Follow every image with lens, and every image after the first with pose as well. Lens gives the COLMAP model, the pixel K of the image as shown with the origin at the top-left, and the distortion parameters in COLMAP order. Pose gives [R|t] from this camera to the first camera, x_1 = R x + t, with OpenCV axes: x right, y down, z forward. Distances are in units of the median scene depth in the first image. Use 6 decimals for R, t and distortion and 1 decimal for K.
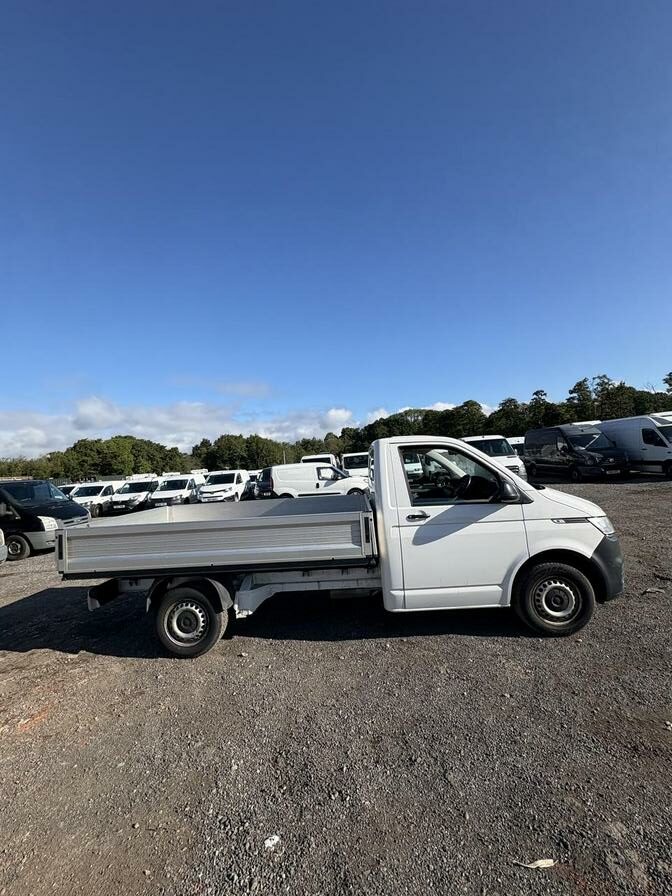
lens RADIAL K [[357.3, 0, 336.3], [0, 357.3, 439.6], [0, 0, 1]] dist [-0.002433, 0.000156]
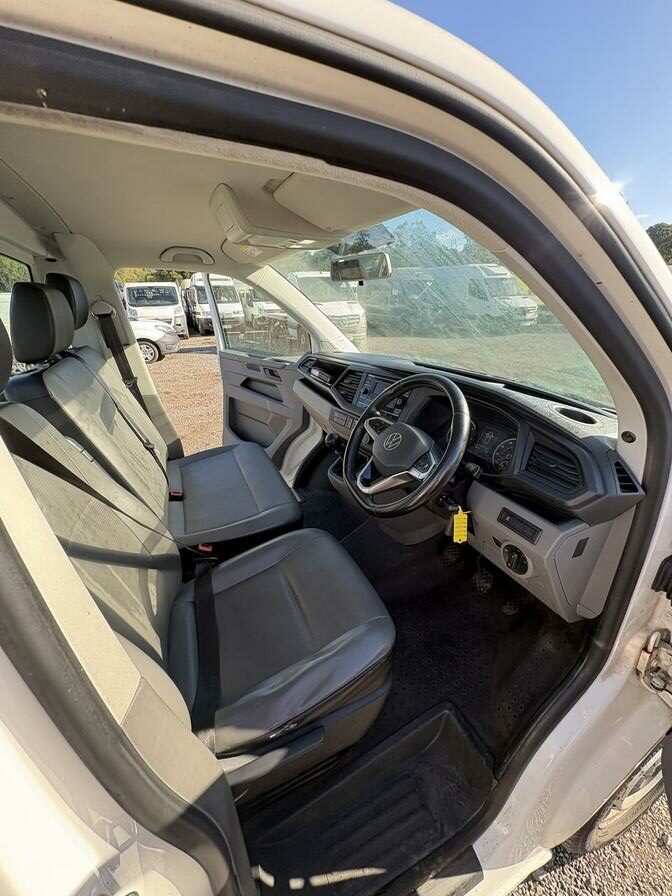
lens RADIAL K [[357.3, 0, 333.3], [0, 357.3, 446.9], [0, 0, 1]] dist [-0.002433, 0.000156]
pose [[0.891308, -0.117054, 0.438028, 0.039814], [-0.084430, 0.906351, 0.414003, 0.010230], [-0.445468, -0.405987, 0.797955, 0.169817]]
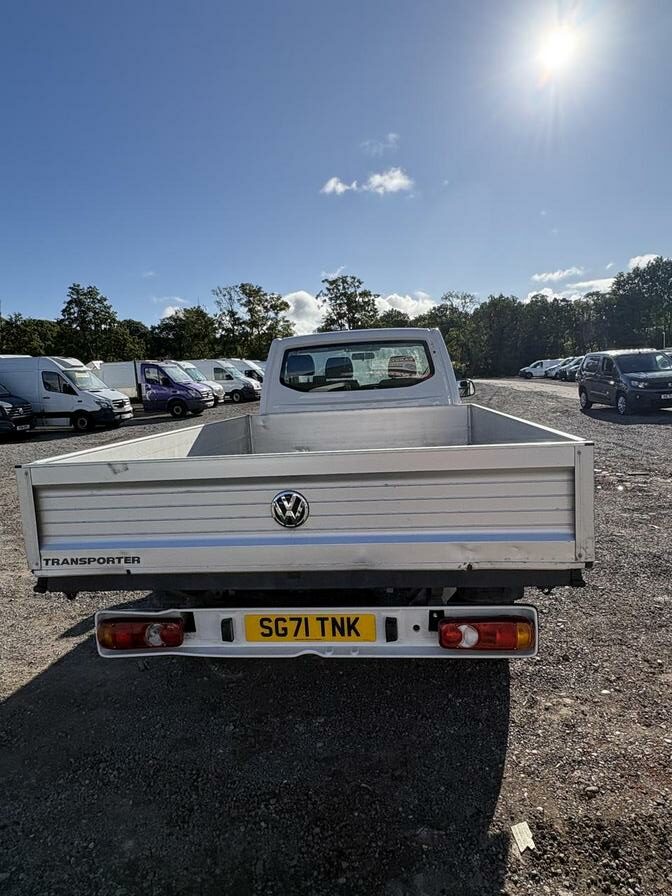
lens RADIAL K [[548.9, 0, 340.2], [0, 548.9, 438.3], [0, 0, 1]] dist [-0.002667, 0.013956]
pose [[0.068784, -0.037157, 0.996939, -0.239945], [-0.024614, 0.998939, 0.038930, 0.042847], [-0.997328, -0.027216, 0.067796, 0.219744]]
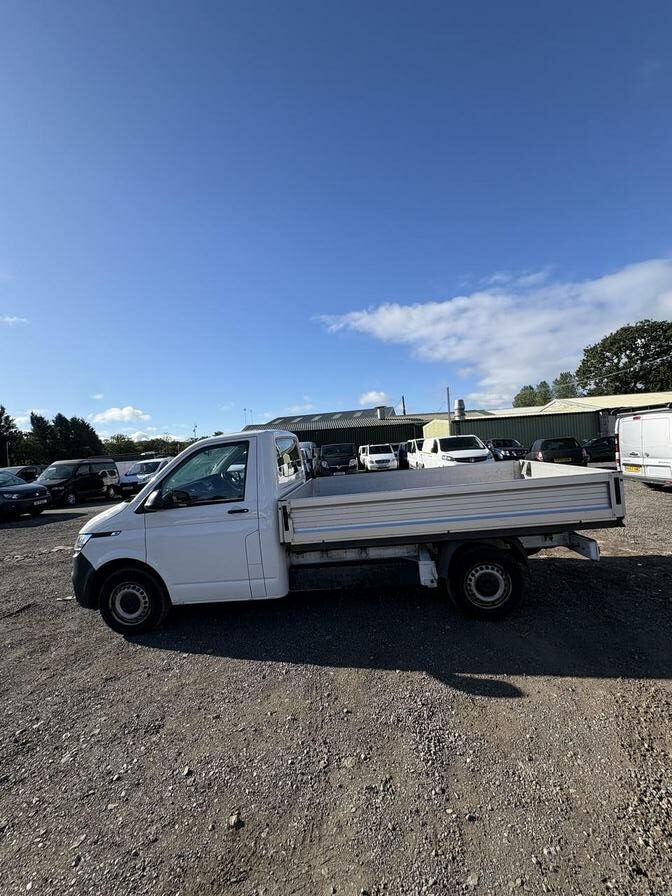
lens RADIAL K [[357.3, 0, 333.8], [0, 357.3, 447.8], [0, 0, 1]] dist [-0.002433, 0.000156]
pose [[-0.986890, 0.158772, 0.028984, -0.012478], [0.156474, 0.985252, -0.069246, 0.033729], [-0.039551, -0.063803, -0.997178, 0.459509]]
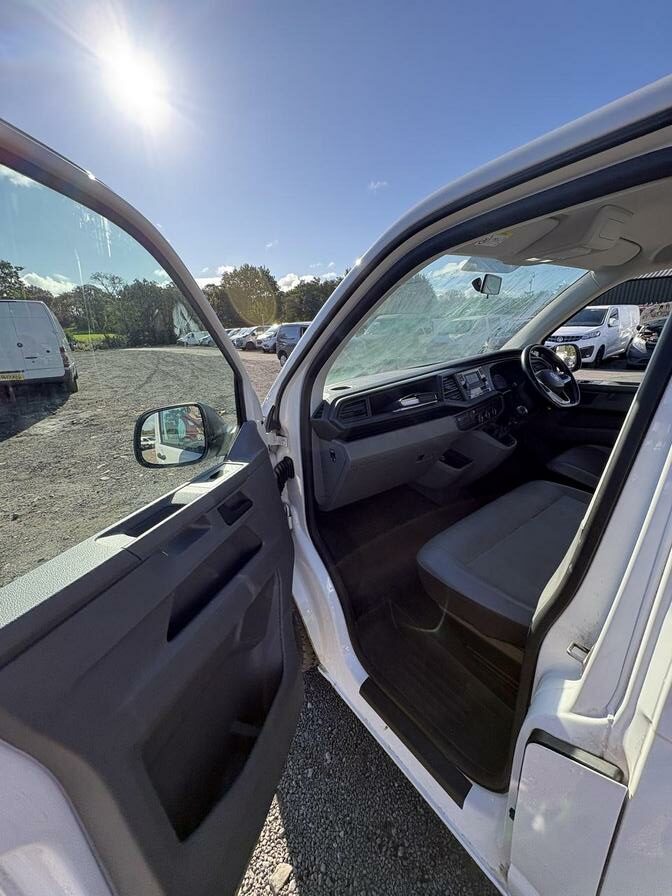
lens RADIAL K [[357.3, 0, 334.7], [0, 357.3, 448.3], [0, 0, 1]] dist [-0.002433, 0.000156]
pose [[-0.636702, -0.135788, 0.759060, 0.032007], [0.051613, 0.974661, 0.217650, 0.024308], [-0.769381, 0.177756, -0.613560, 0.314144]]
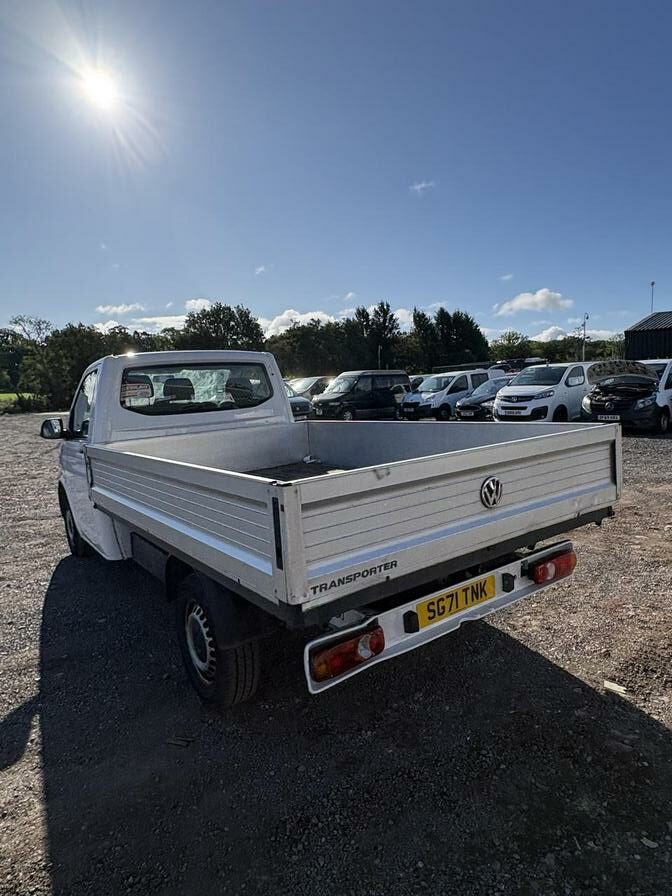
lens RADIAL K [[548.9, 0, 335.5], [0, 548.9, 439.3], [0, 0, 1]] dist [-0.002667, 0.013956]
pose [[-0.613083, 0.036681, 0.789167, -0.215319], [0.051650, 0.998645, -0.006292, 0.047427], [-0.788328, 0.036903, -0.614147, 0.339199]]
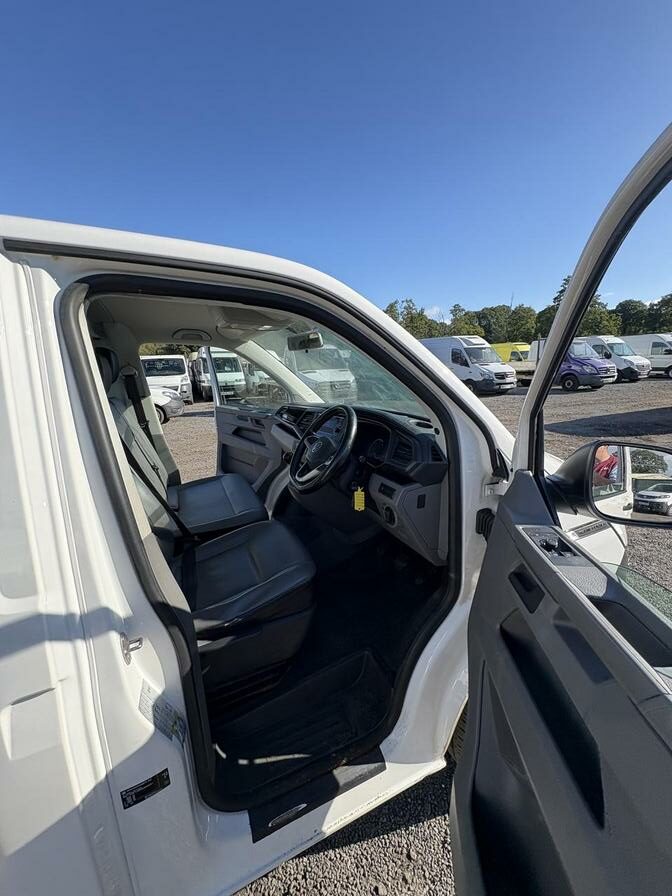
lens RADIAL K [[357.3, 0, 334.7], [0, 357.3, 447.2], [0, 0, 1]] dist [-0.002433, 0.000156]
pose [[0.889318, -0.051378, 0.454394, 0.037865], [-0.071751, 0.965683, 0.249617, 0.010125], [-0.451626, -0.254592, 0.855113, 0.140960]]
